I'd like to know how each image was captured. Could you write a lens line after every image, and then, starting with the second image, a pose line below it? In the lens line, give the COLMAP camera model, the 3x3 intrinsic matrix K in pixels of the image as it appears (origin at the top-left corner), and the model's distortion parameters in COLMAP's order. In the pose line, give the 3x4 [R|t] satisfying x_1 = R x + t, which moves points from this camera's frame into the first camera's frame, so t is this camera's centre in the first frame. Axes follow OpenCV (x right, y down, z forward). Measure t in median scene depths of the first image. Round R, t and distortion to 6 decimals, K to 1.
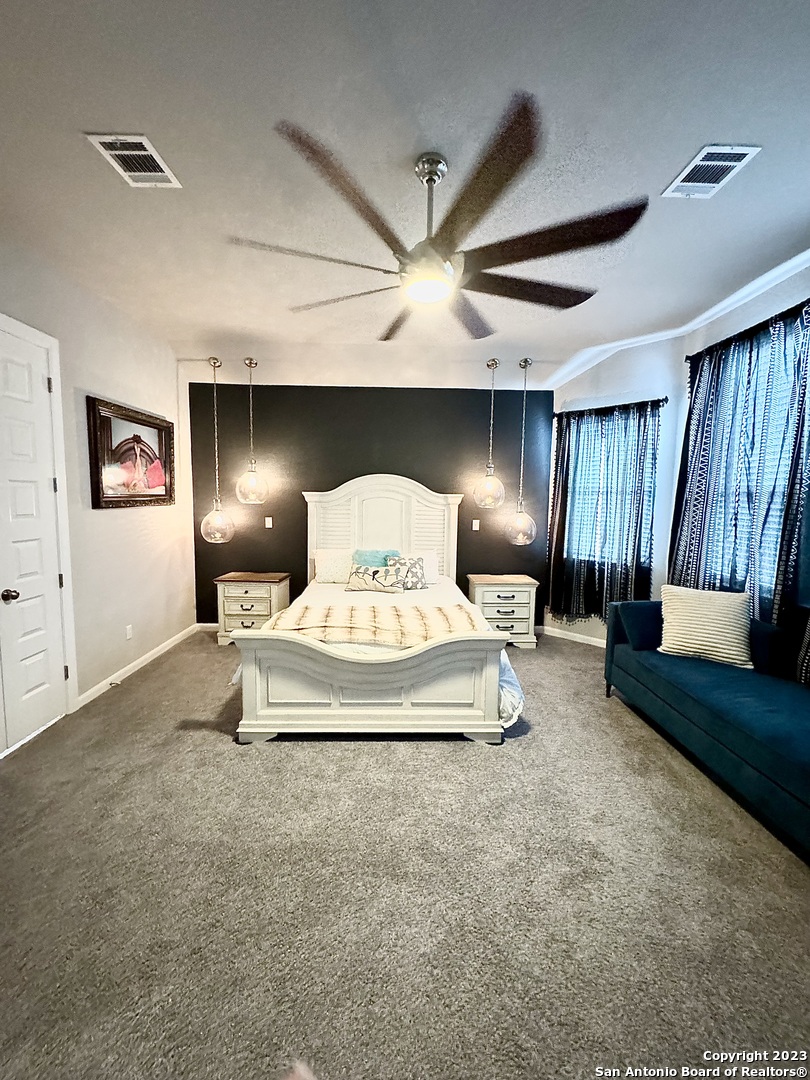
lens RADIAL K [[426.6, 0, 406.3], [0, 426.6, 539.8], [0, 0, 1]] dist [-0.004954, -0.000068]
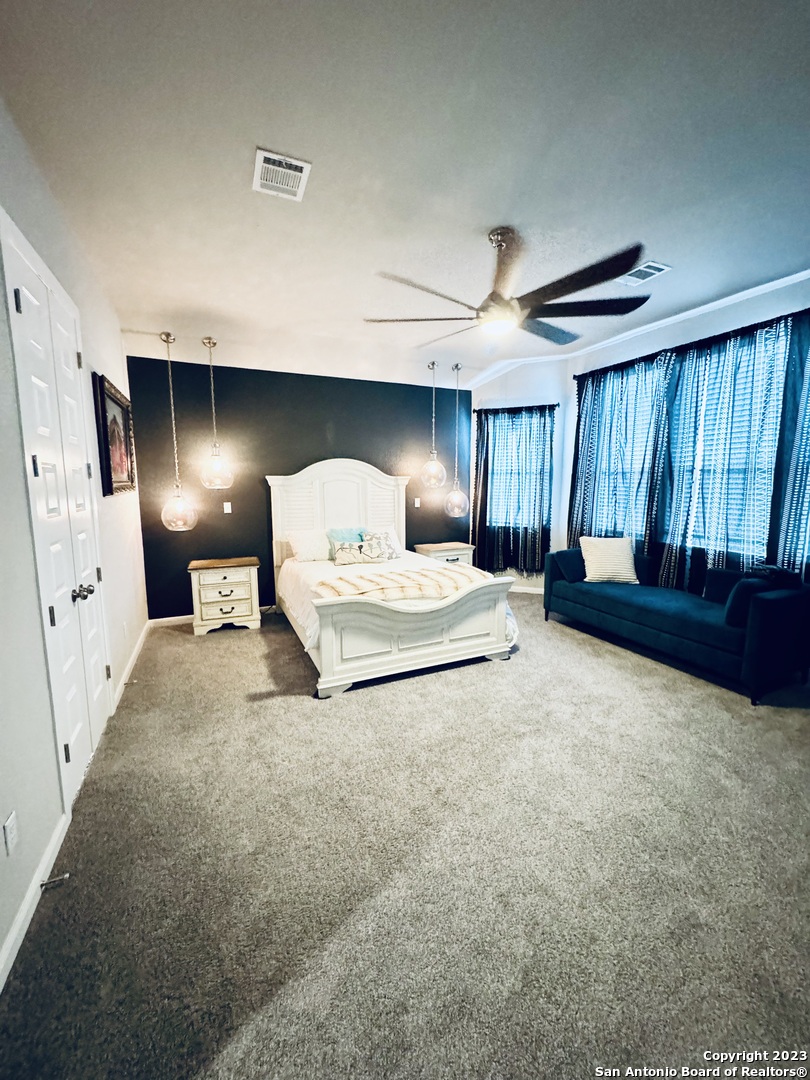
lens RADIAL K [[426.6, 0, 406.3], [0, 426.6, 539.8], [0, 0, 1]] dist [-0.004954, -0.000068]
pose [[0.919123, -0.070421, 0.387626, -0.401843], [0.054832, 0.997185, 0.051147, 0.007192], [-0.390137, -0.025756, 0.920397, -0.082985]]
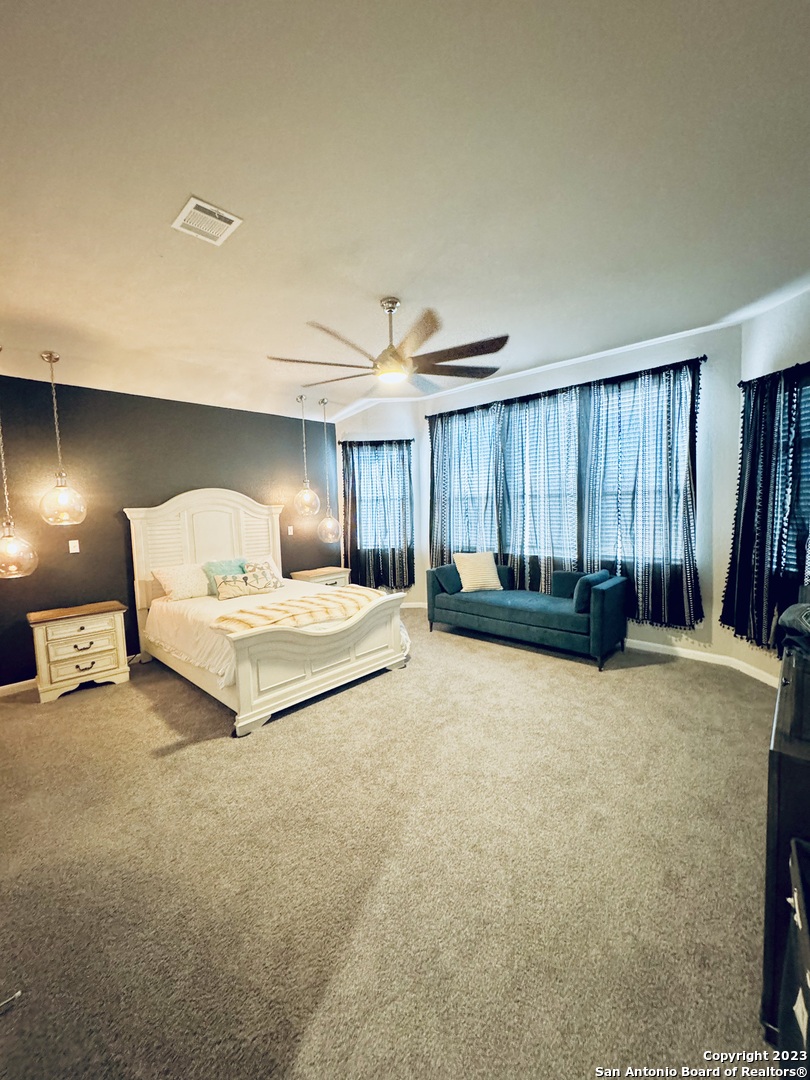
lens RADIAL K [[426.6, 0, 406.3], [0, 426.6, 539.8], [0, 0, 1]] dist [-0.004954, -0.000068]
pose [[0.699452, -0.092845, 0.708623, -0.556959], [0.107399, 0.993921, 0.024216, -0.004071], [-0.706564, 0.059168, 0.705171, -0.068575]]
